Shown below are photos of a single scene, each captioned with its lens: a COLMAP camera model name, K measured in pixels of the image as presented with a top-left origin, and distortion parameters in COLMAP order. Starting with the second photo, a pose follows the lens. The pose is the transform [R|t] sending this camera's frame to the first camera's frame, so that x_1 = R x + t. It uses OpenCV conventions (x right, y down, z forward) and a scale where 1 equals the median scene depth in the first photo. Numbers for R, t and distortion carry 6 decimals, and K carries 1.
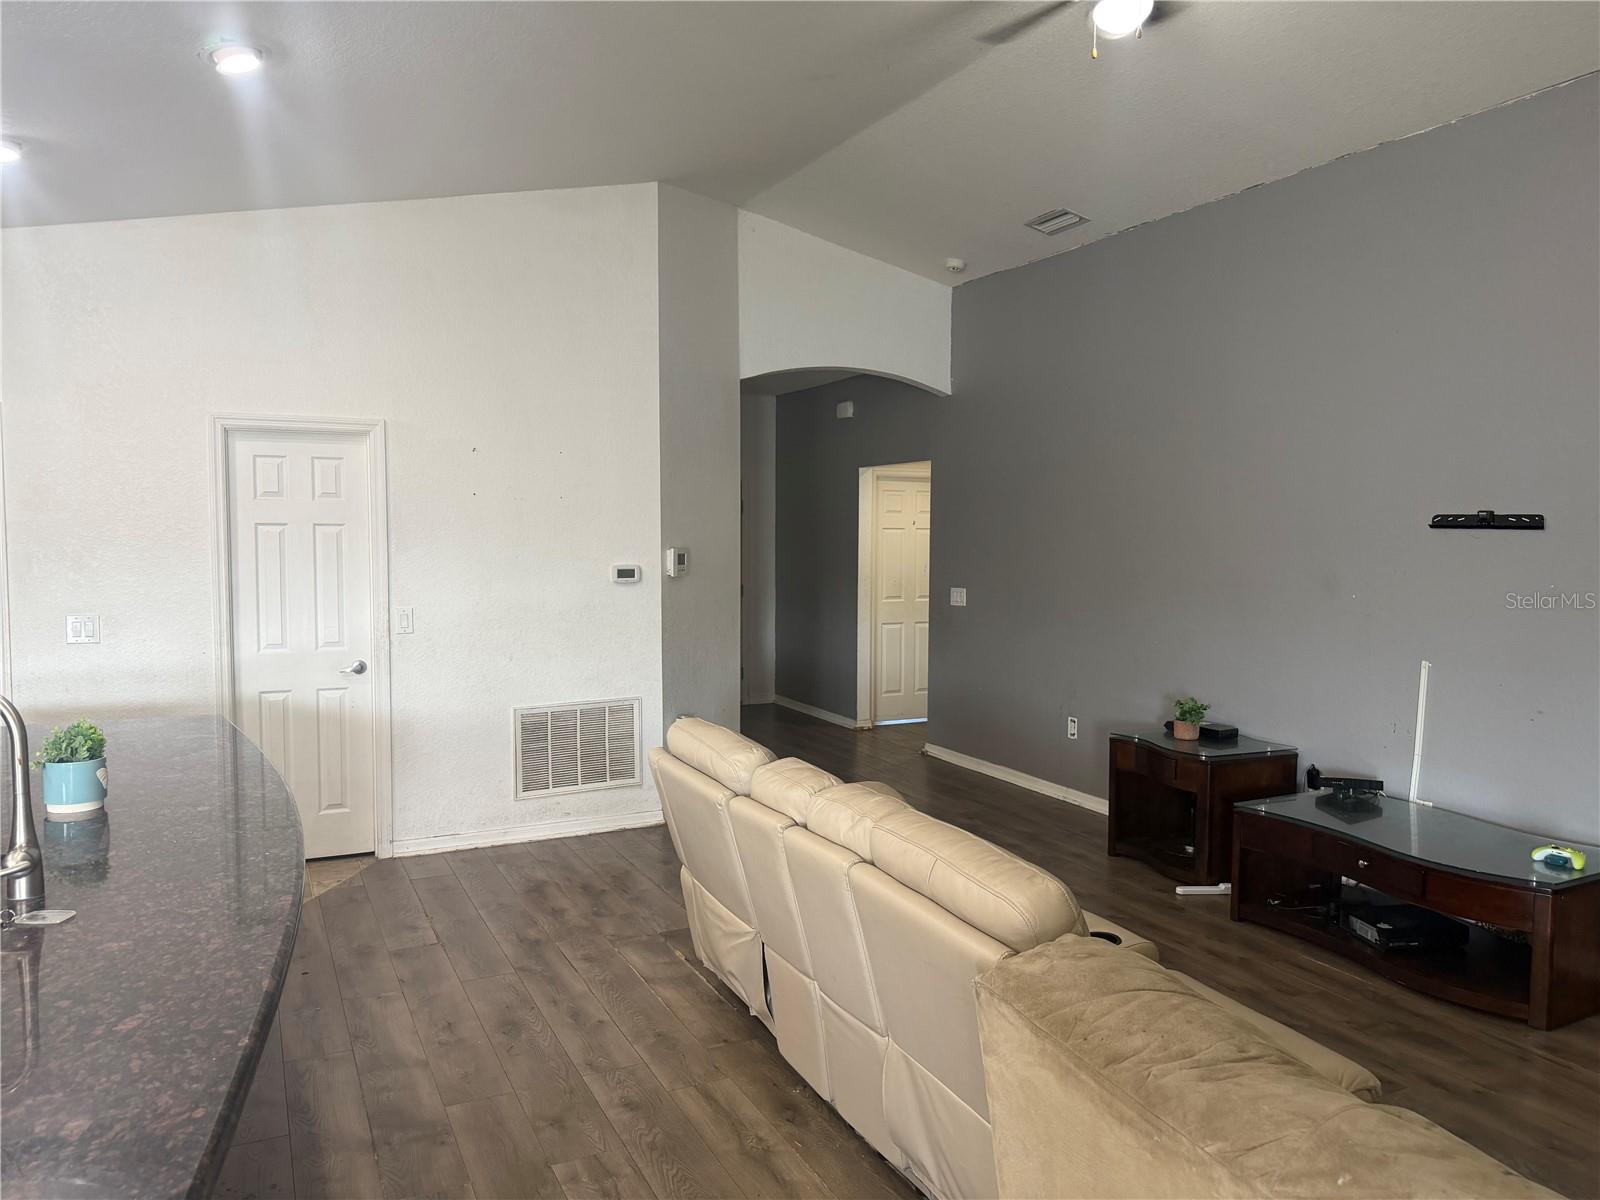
lens RADIAL K [[1106.2, 0, 800.5], [0, 1106.2, 597.5], [0, 0, 1]] dist [0.019444, -0.021036]
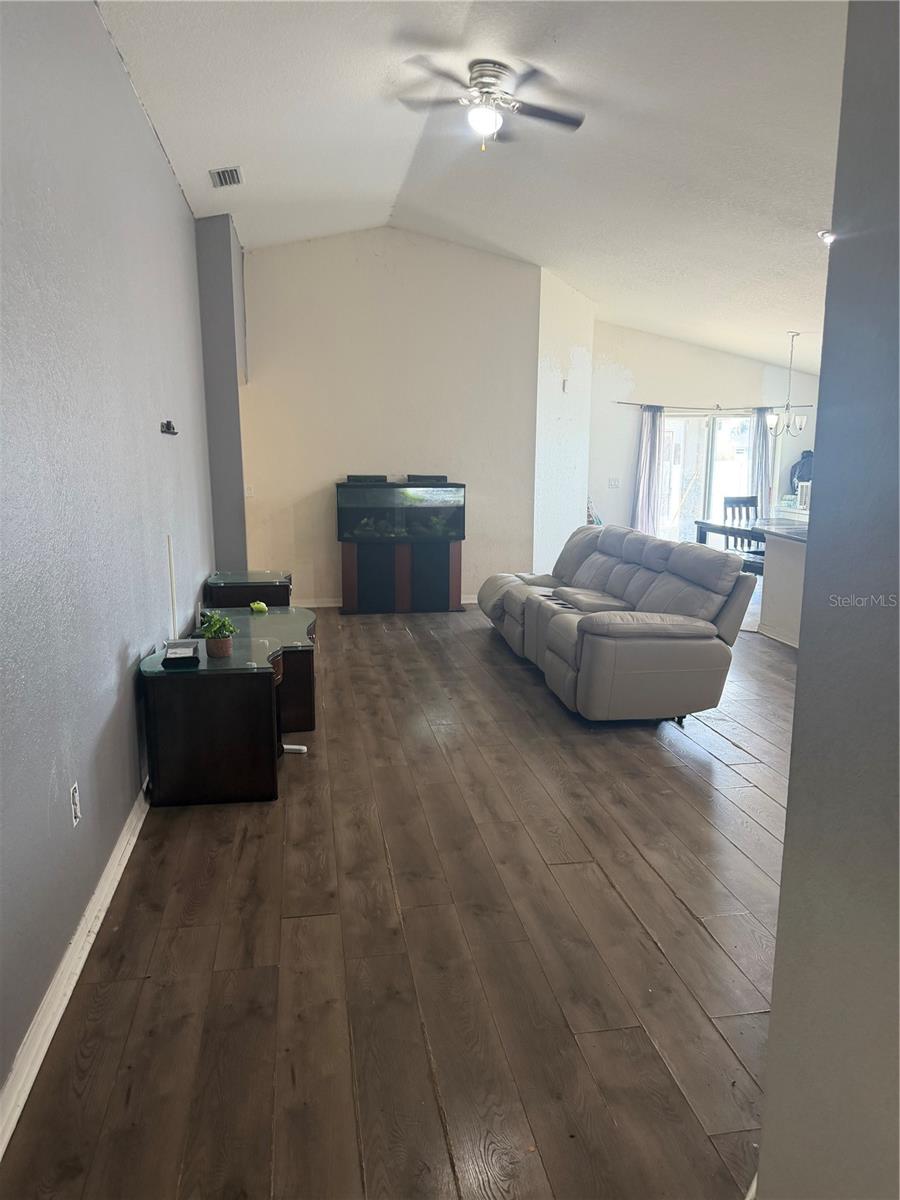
lens RADIAL K [[829.7, 0, 444.2], [0, 829.7, 602.2], [0, 0, 1]] dist [0.019444, -0.021036]
pose [[-0.959056, -0.055543, 0.277718, -0.004911], [0.009714, 0.973552, 0.228257, -0.012874], [-0.283051, 0.221609, -0.933151, 0.270551]]
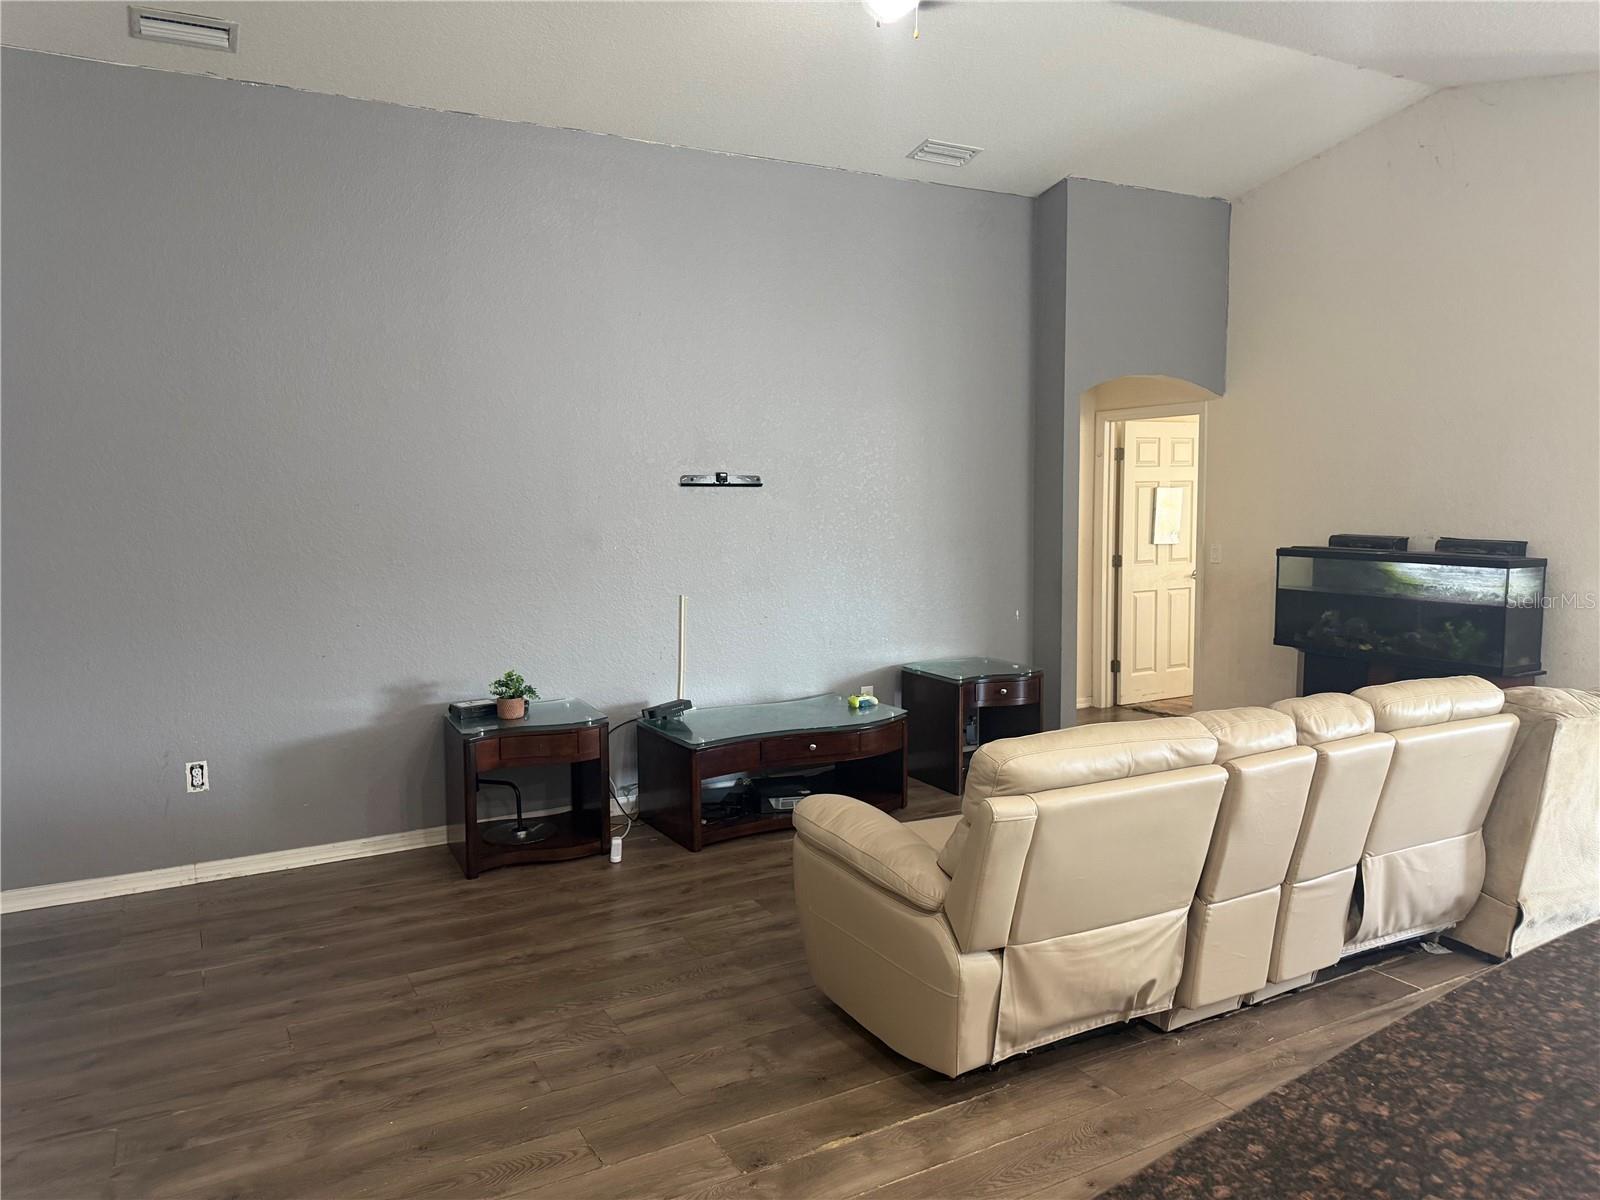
lens RADIAL K [[1106.2, 0, 801.5], [0, 1106.2, 605.7], [0, 0, 1]] dist [0.019444, -0.021036]
pose [[-0.059155, -0.108686, 0.992315, -0.095236], [0.066244, 0.991437, 0.112539, -0.008777], [-0.996048, 0.072392, -0.051448, 0.135724]]
